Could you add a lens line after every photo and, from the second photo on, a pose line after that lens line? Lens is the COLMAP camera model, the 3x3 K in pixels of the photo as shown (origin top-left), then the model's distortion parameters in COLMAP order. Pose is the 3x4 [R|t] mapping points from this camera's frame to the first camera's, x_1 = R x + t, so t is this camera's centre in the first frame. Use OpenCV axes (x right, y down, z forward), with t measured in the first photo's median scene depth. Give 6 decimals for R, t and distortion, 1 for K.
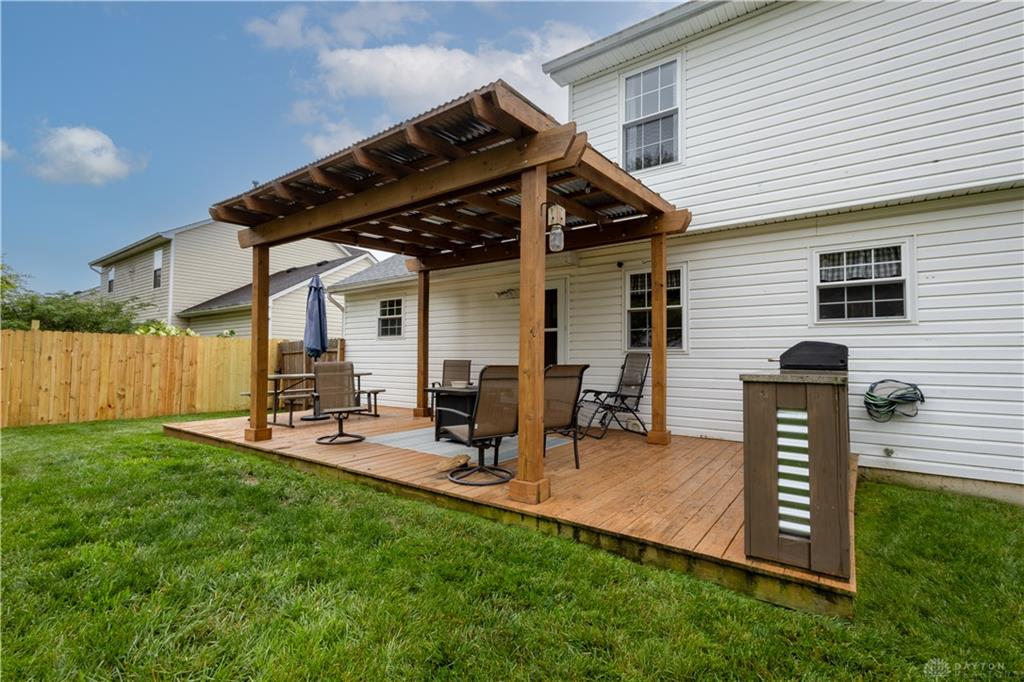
lens RADIAL K [[467.1, 0, 512.4], [0, 467.1, 347.1], [0, 0, 1]] dist [0.013655, -0.000220]
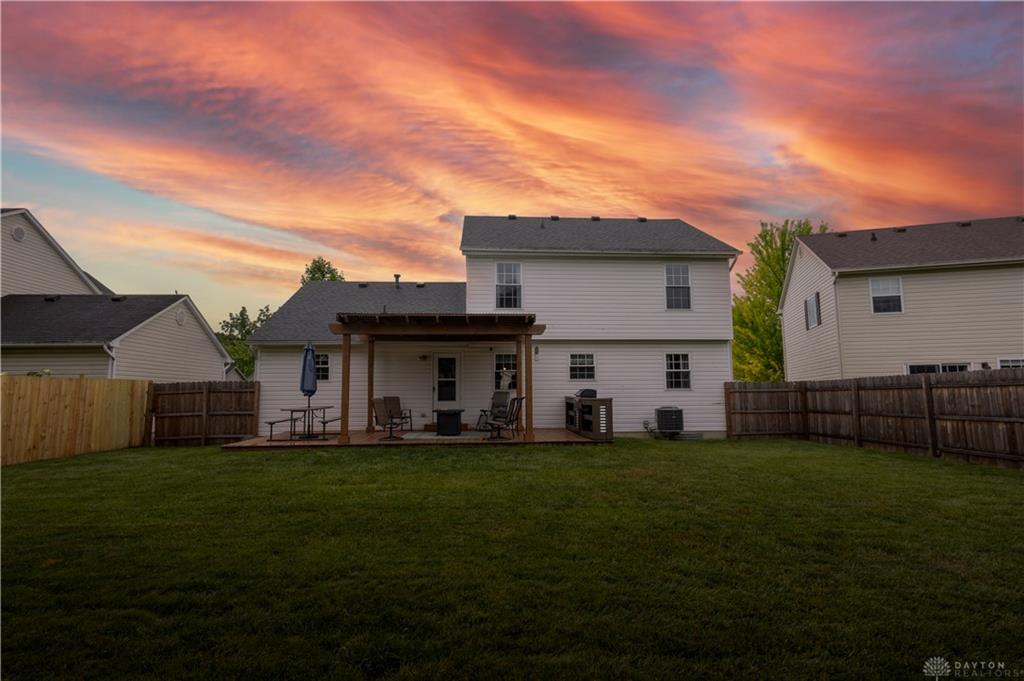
lens RADIAL K [[467.1, 0, 512.4], [0, 467.1, 346.6], [0, 0, 1]] dist [0.013655, -0.000220]
pose [[0.772583, 0.053453, 0.632659, -0.728499], [-0.004521, 0.996888, -0.078705, -0.017448], [-0.634897, 0.057946, 0.770421, -0.476660]]
